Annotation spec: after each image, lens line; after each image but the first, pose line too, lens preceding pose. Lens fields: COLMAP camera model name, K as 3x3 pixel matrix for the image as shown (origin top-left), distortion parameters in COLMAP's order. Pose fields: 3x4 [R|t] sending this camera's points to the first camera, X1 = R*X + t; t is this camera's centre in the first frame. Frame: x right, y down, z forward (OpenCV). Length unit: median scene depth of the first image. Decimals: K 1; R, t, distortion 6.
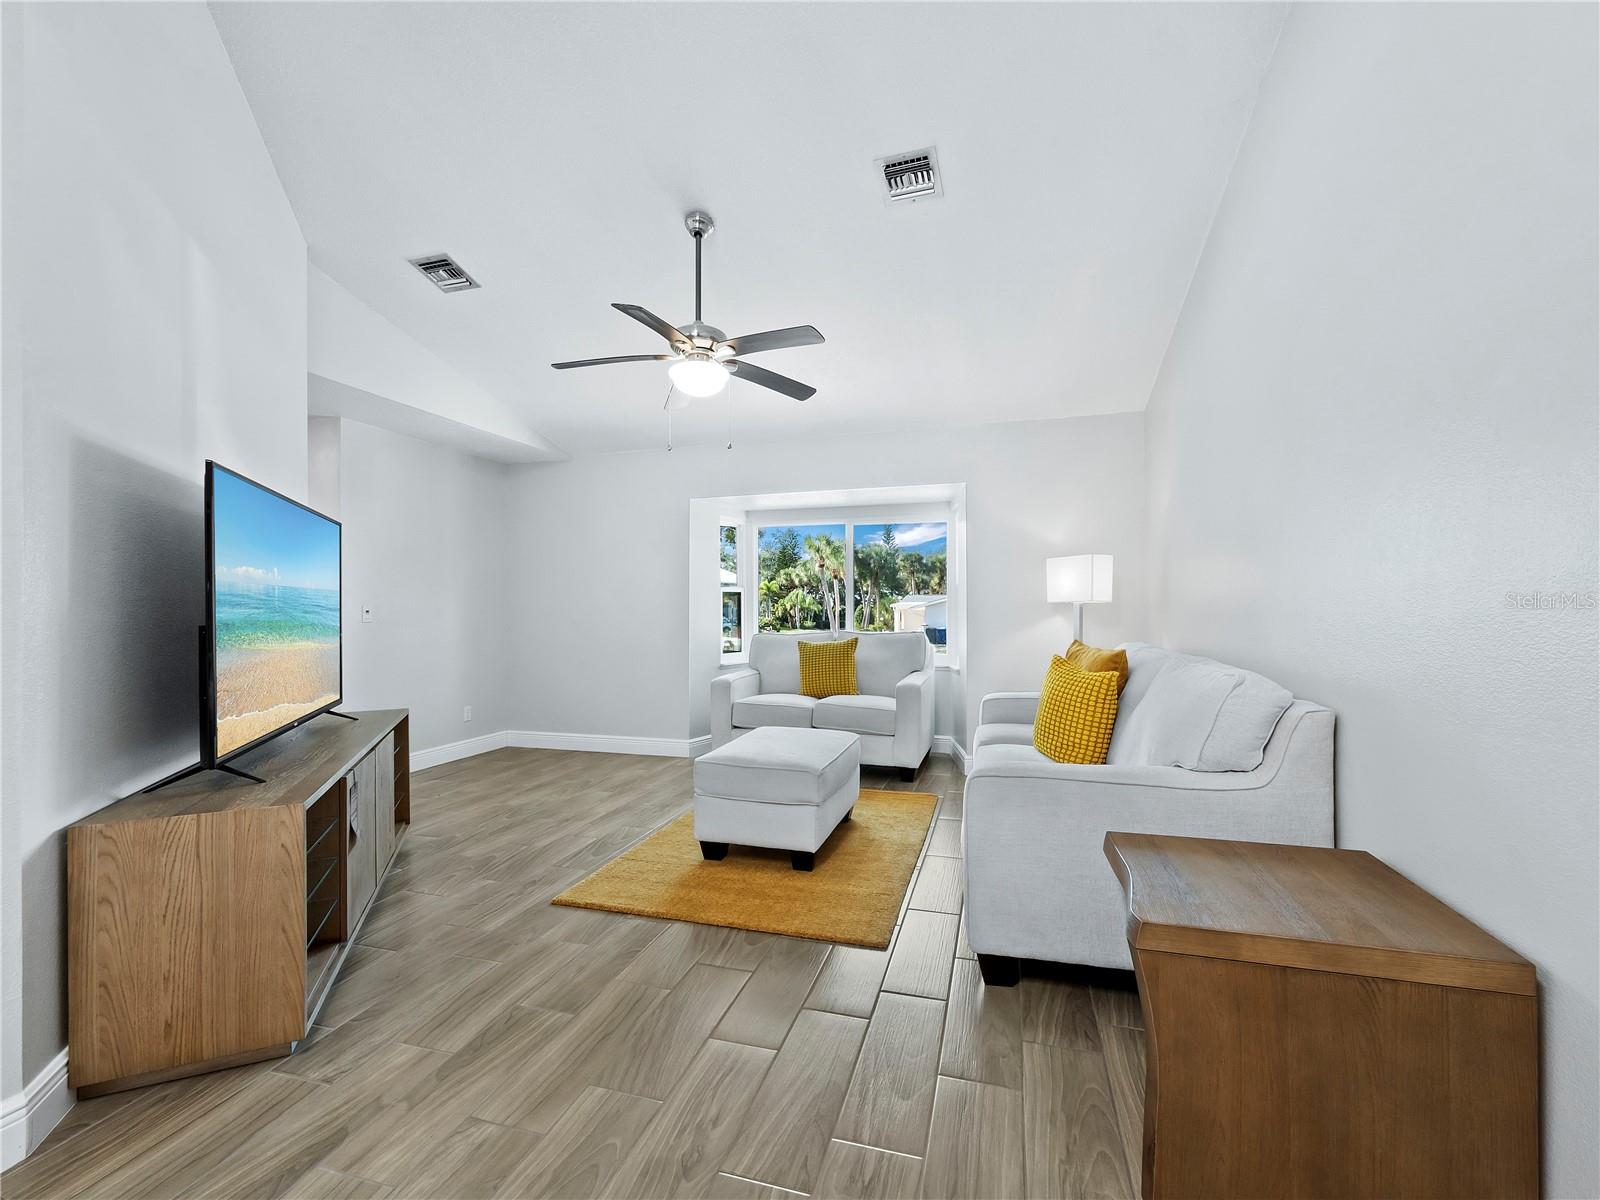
lens RADIAL K [[676.9, 0, 804.2], [0, 676.9, 602.0], [0, 0, 1]] dist [0.002468, 0.000857]
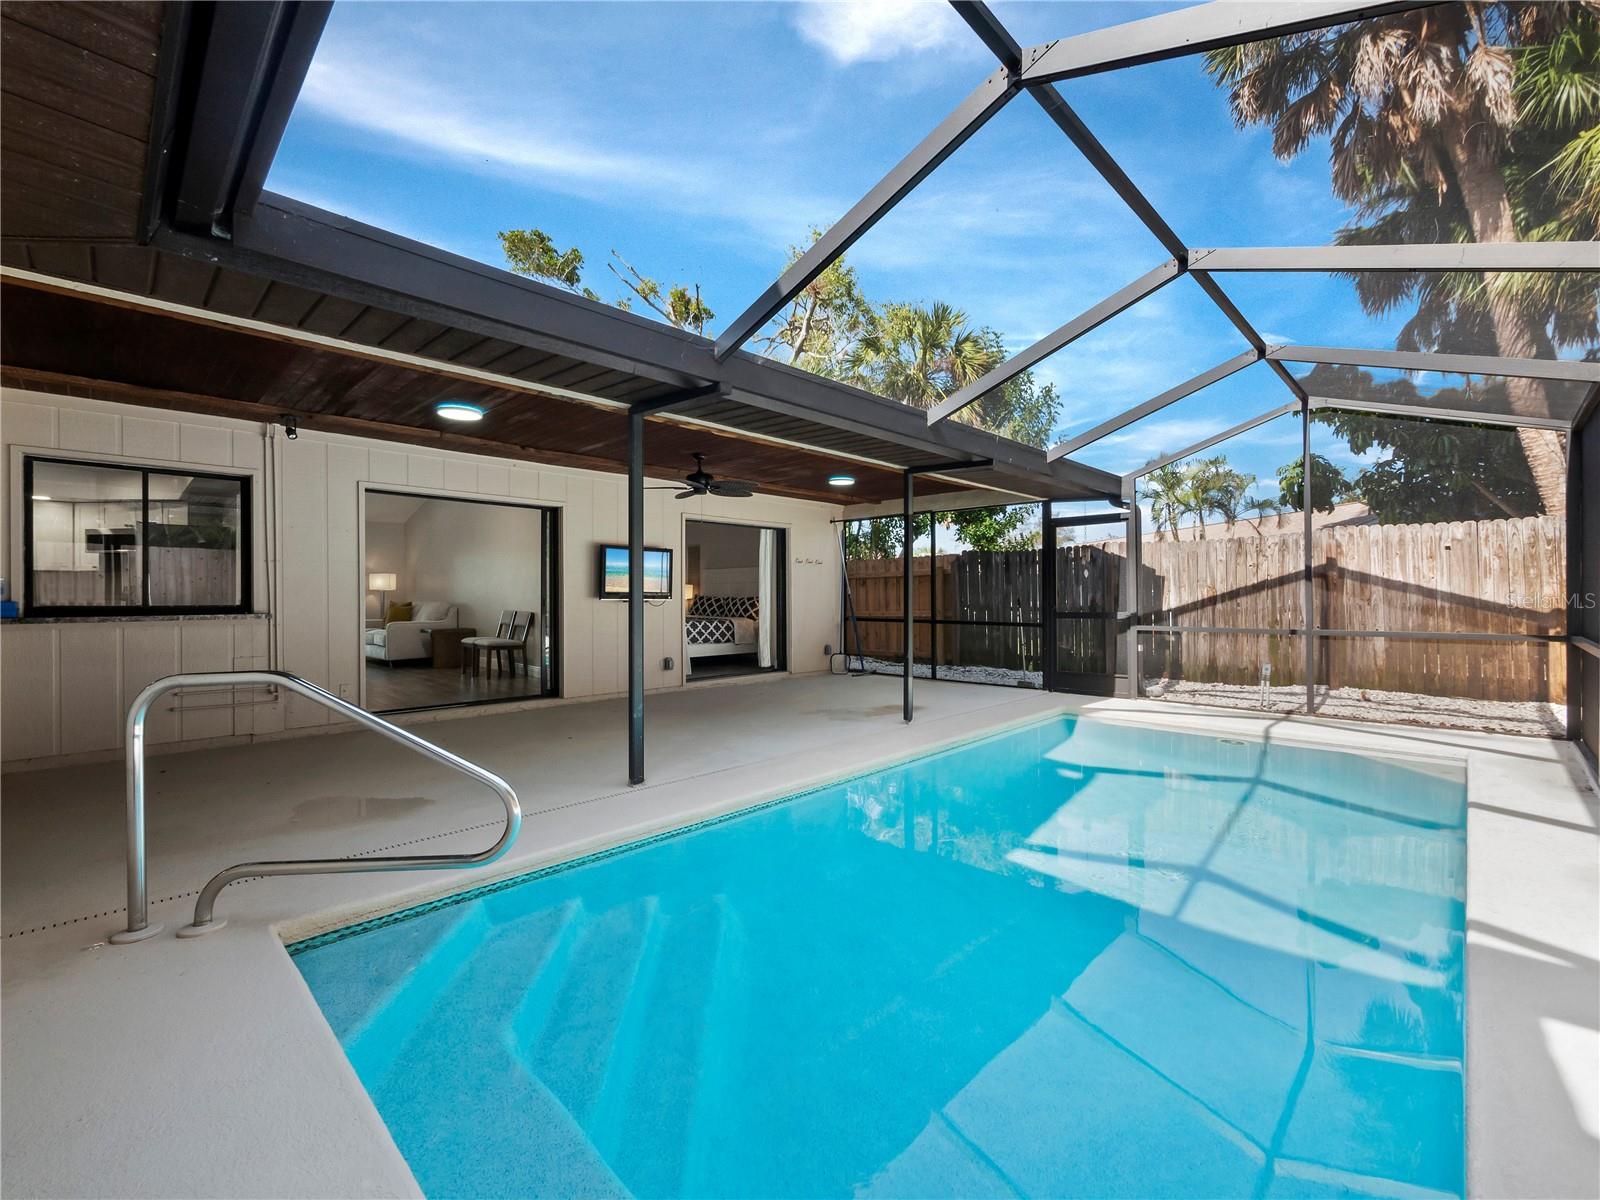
lens RADIAL K [[676.9, 0, 800.0], [0, 676.9, 607.9], [0, 0, 1]] dist [0.002468, 0.000857]
pose [[0.456822, -0.015128, 0.889430, -1.399631], [0.002675, 0.999874, 0.015633, 0.038183], [-0.889554, -0.004763, 0.456805, -1.965070]]
